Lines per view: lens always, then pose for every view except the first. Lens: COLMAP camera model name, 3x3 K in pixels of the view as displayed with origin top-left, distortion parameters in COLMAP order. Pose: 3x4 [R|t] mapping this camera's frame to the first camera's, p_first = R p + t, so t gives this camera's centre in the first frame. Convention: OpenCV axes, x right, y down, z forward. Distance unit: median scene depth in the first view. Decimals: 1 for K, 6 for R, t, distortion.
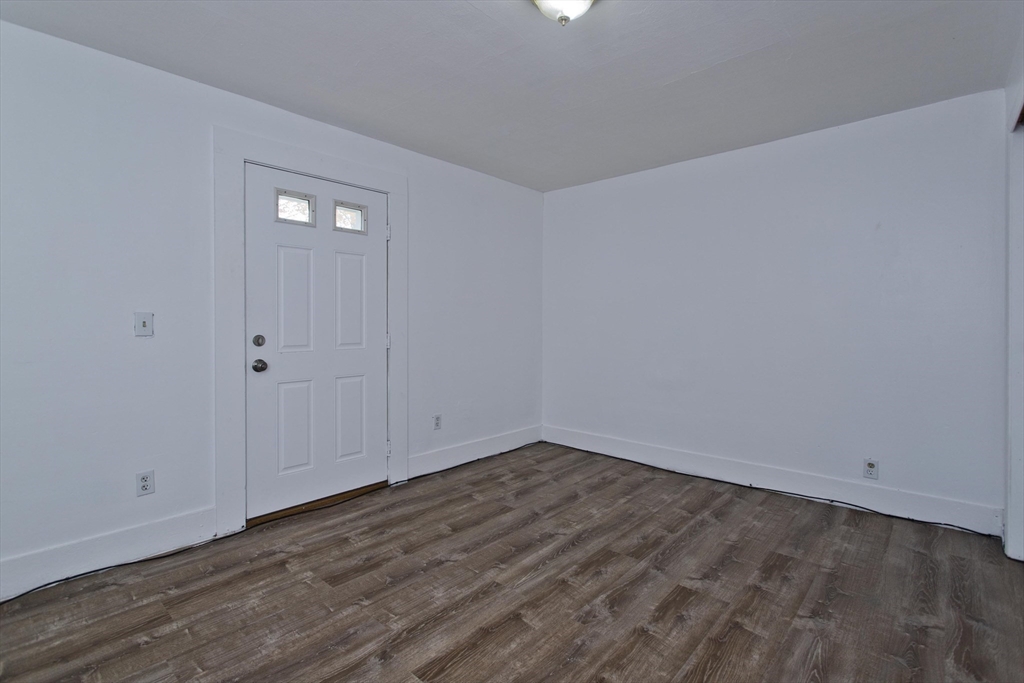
lens RADIAL K [[495.3, 0, 507.2], [0, 495.3, 335.9], [0, 0, 1]] dist [0.013970, -0.001446]
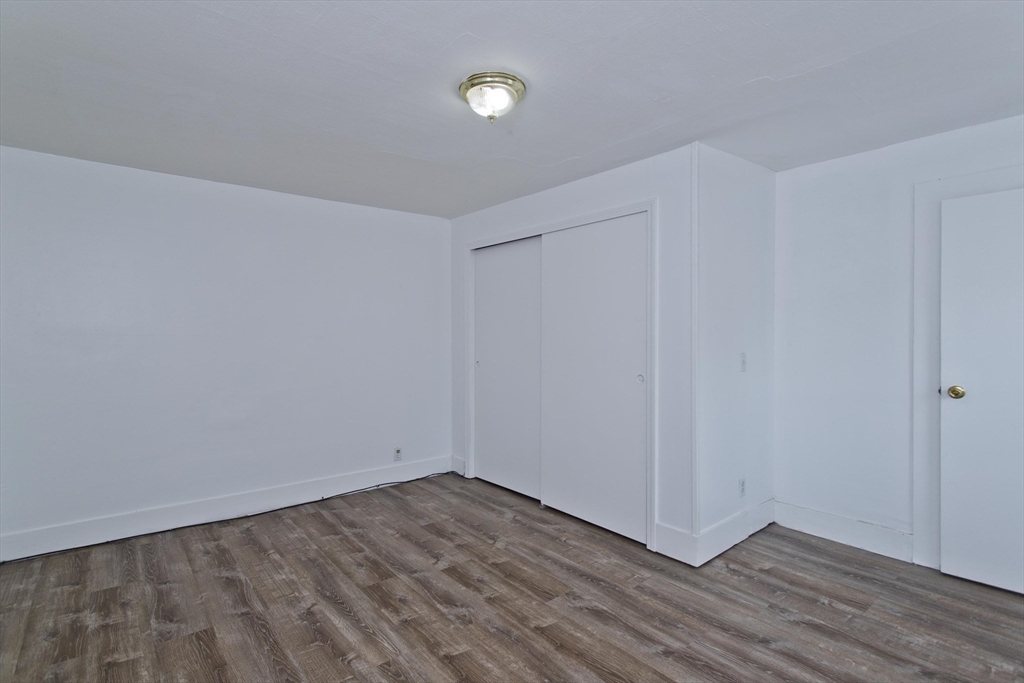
lens RADIAL K [[495.3, 0, 507.0], [0, 495.3, 340.2], [0, 0, 1]] dist [0.013970, -0.001446]
pose [[0.150584, -0.007826, 0.988566, -0.712276], [0.022918, 0.999728, 0.004424, -0.067866], [-0.988331, 0.021990, 0.150723, 0.520377]]
